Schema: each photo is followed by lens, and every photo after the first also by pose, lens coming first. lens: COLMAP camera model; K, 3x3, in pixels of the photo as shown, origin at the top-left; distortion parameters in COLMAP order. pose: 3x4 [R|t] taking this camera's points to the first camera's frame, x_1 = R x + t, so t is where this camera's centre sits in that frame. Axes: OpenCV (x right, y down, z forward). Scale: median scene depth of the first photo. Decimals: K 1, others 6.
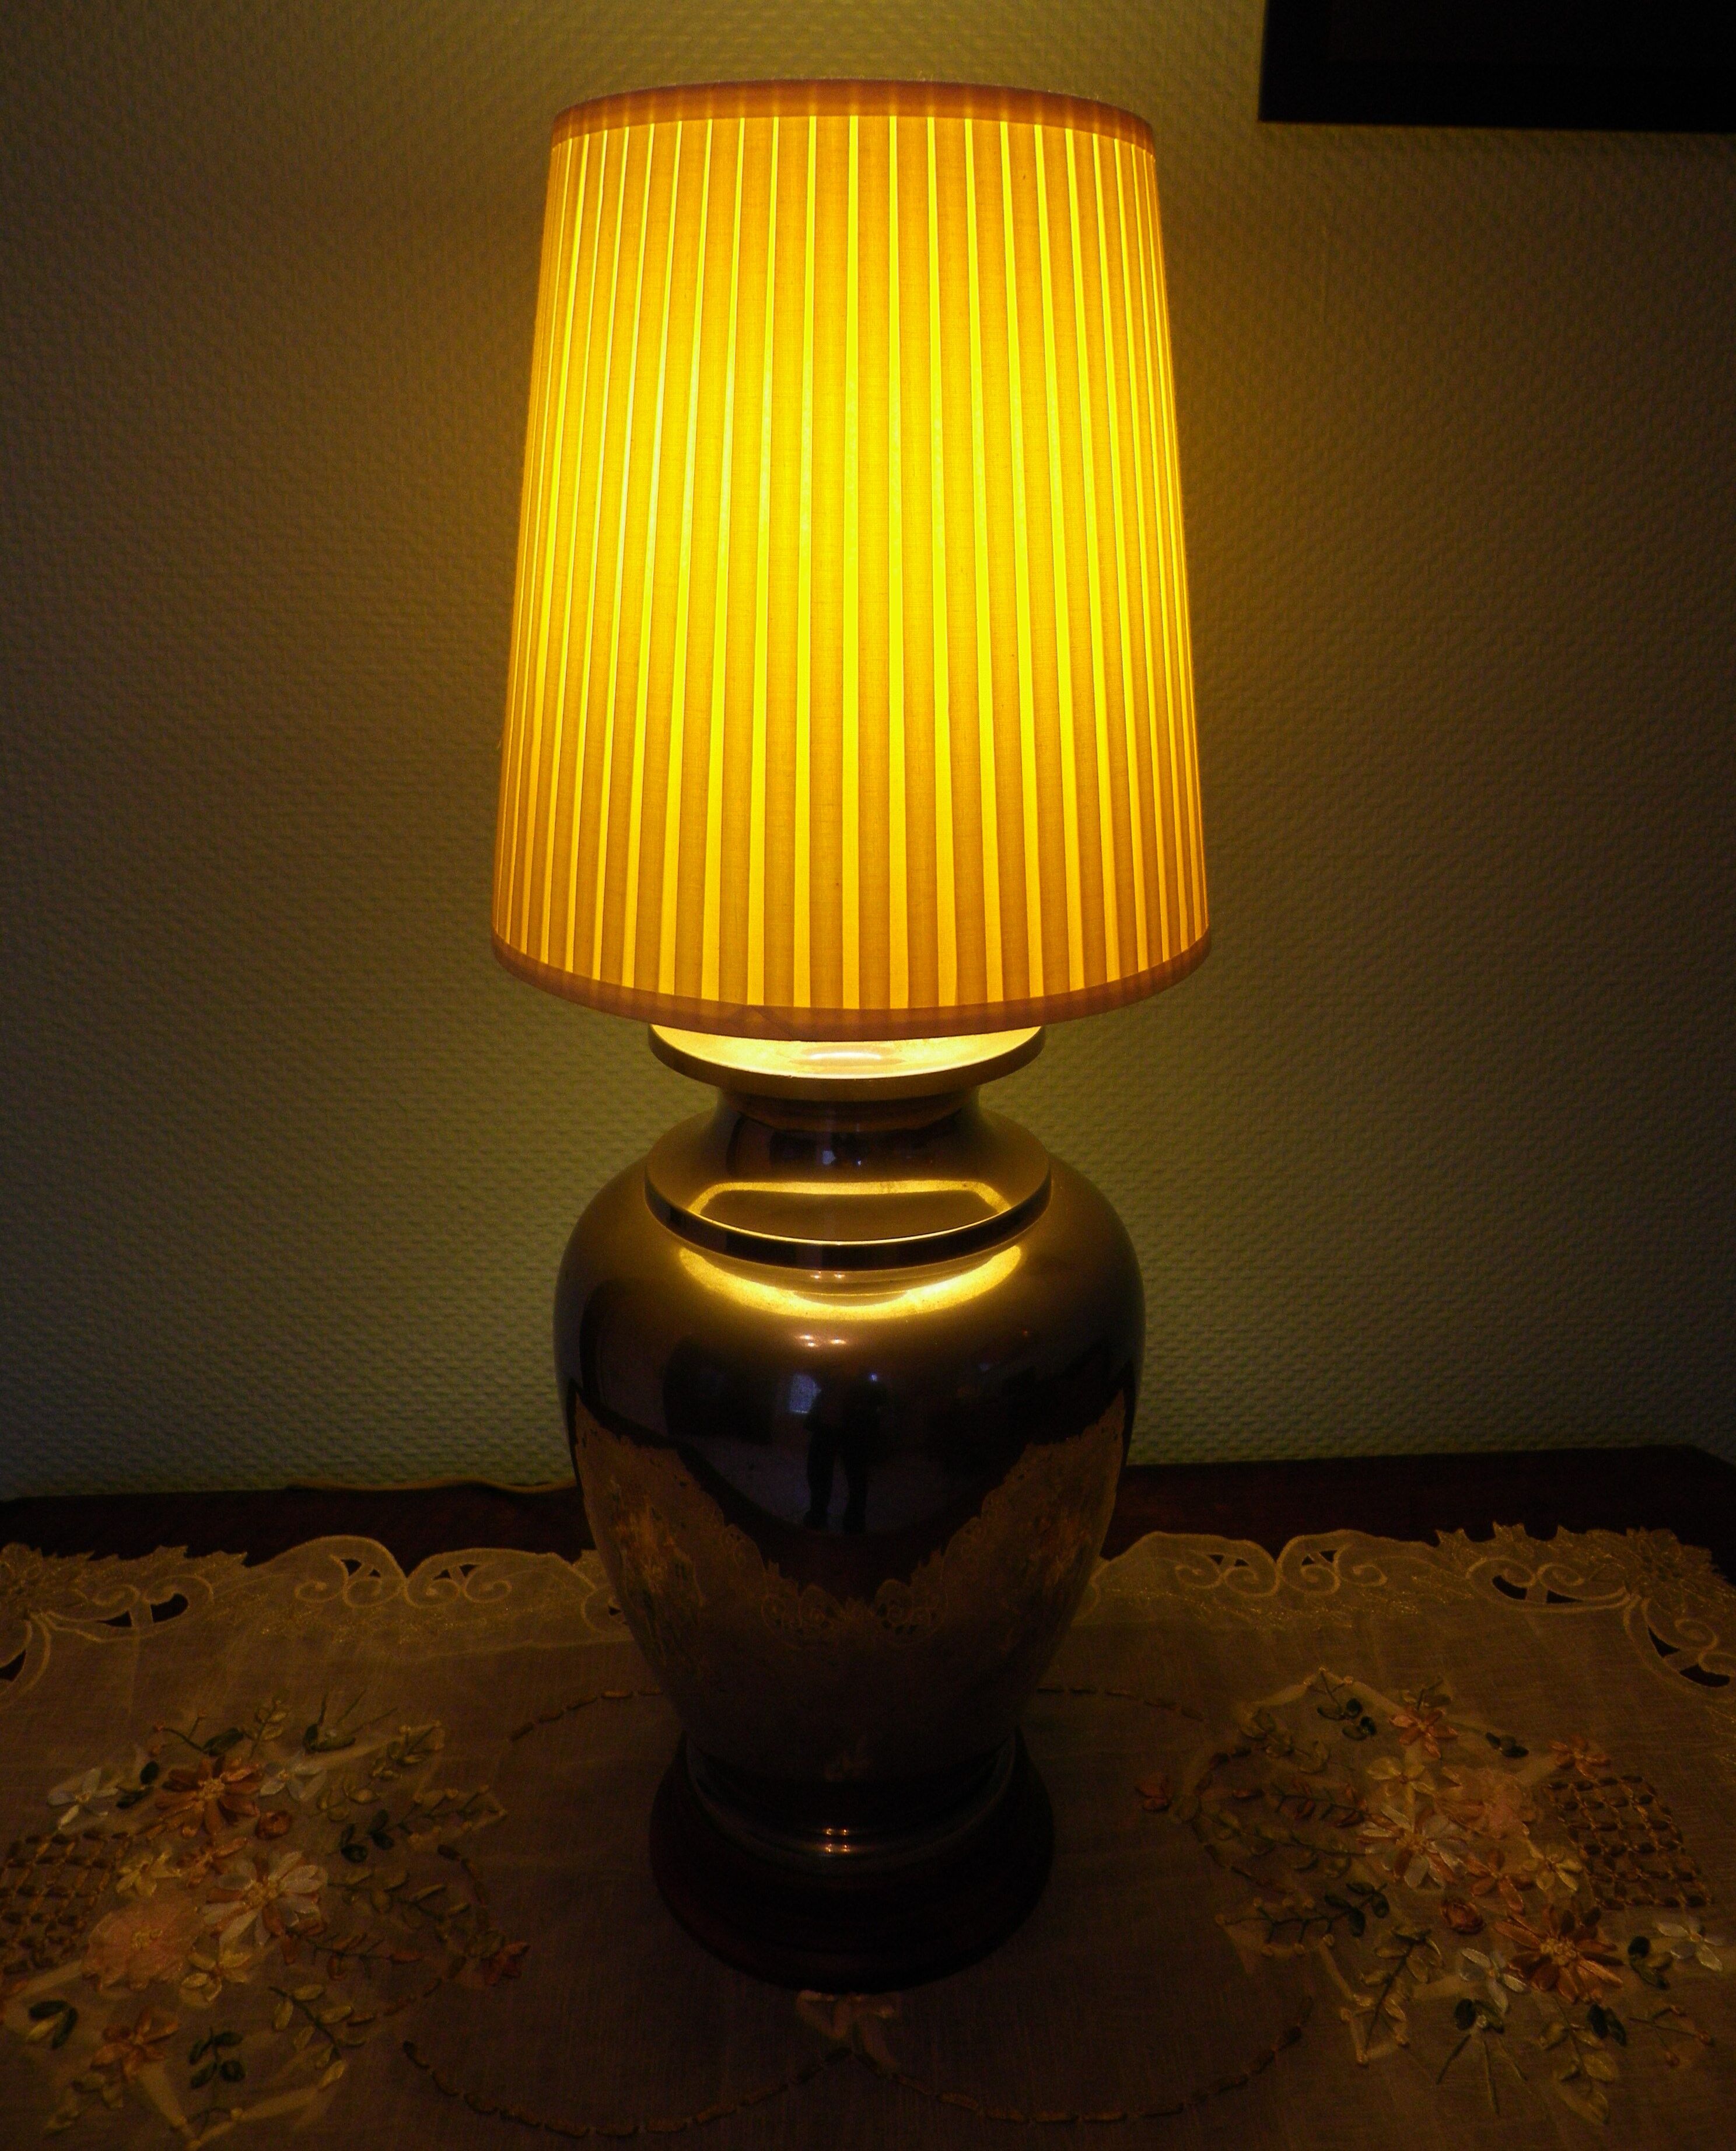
lens RADIAL K [[1939.6, 0, 871.0], [0, 1939.6, 1047.4], [0, 0, 1]] dist [0.000105, 0.004060]
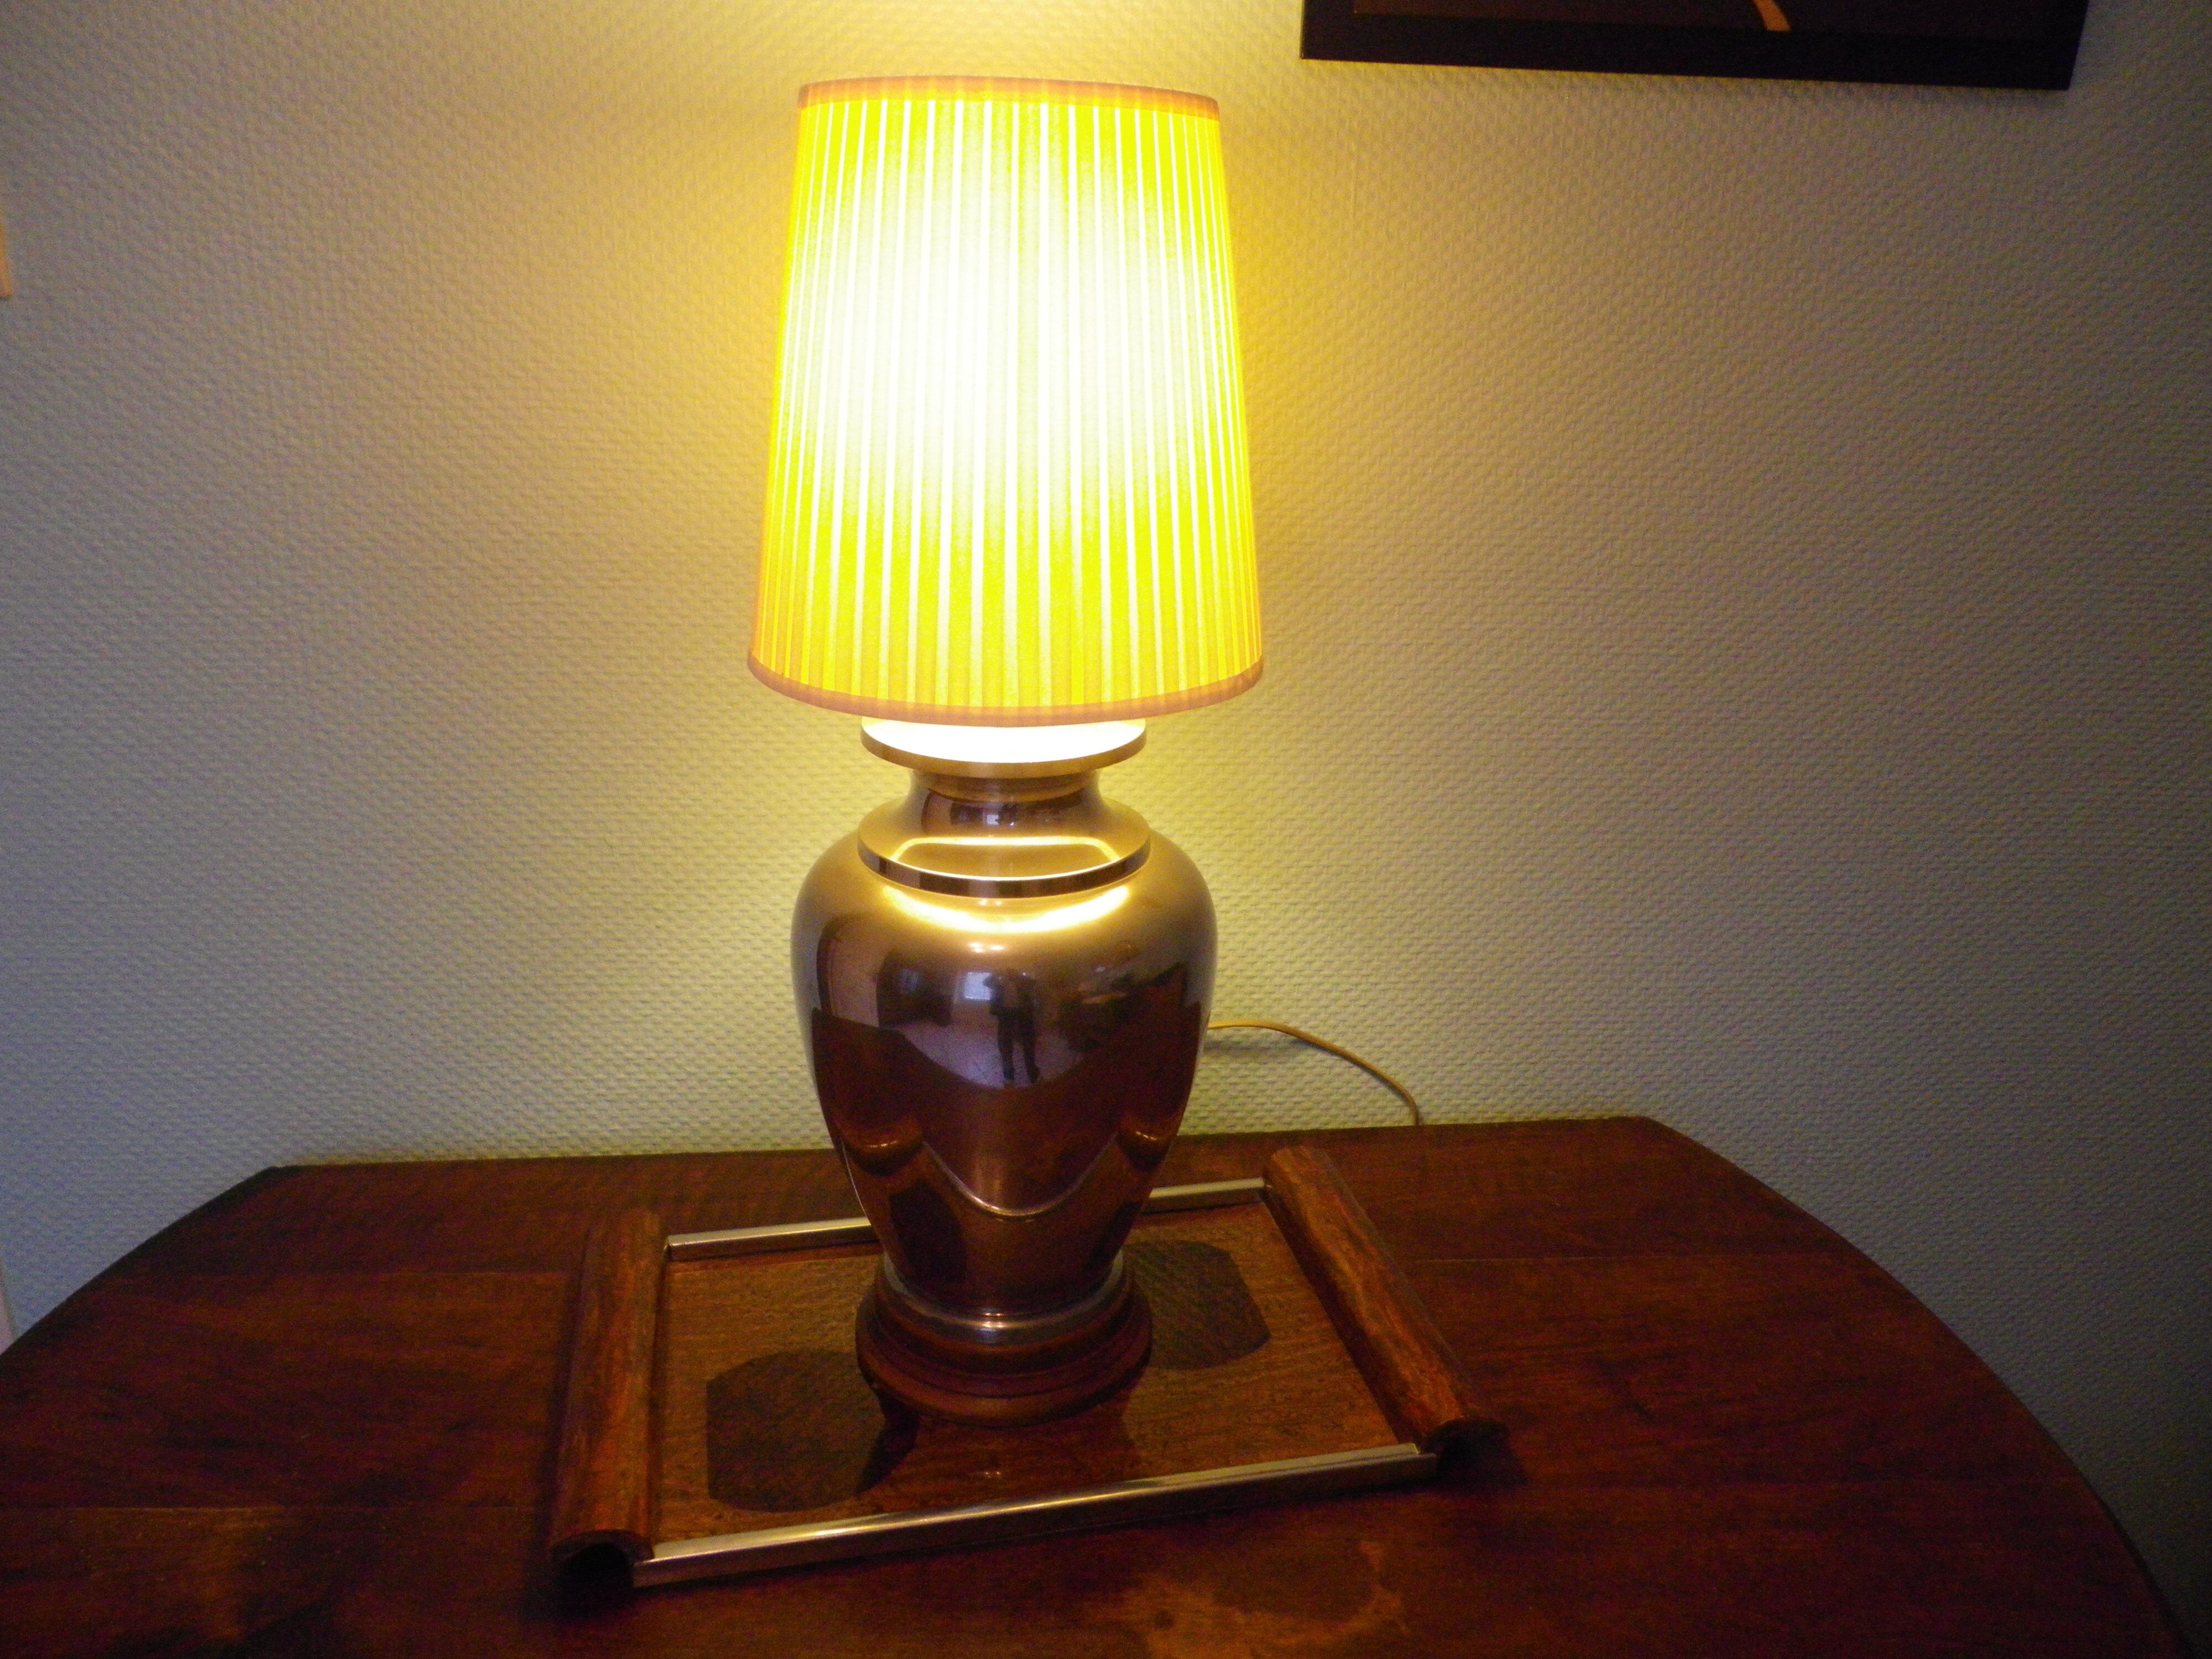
lens RADIAL K [[1874.5, 0, 1104.1], [0, 1874.5, 904.1], [0, 0, 1]] dist [0.009297, 0.005833]
pose [[0.998527, 0.000599, 0.054253, 0.005632], [-0.003444, 0.998622, 0.052363, 0.005468], [-0.054147, -0.052472, 0.997153, -0.191167]]
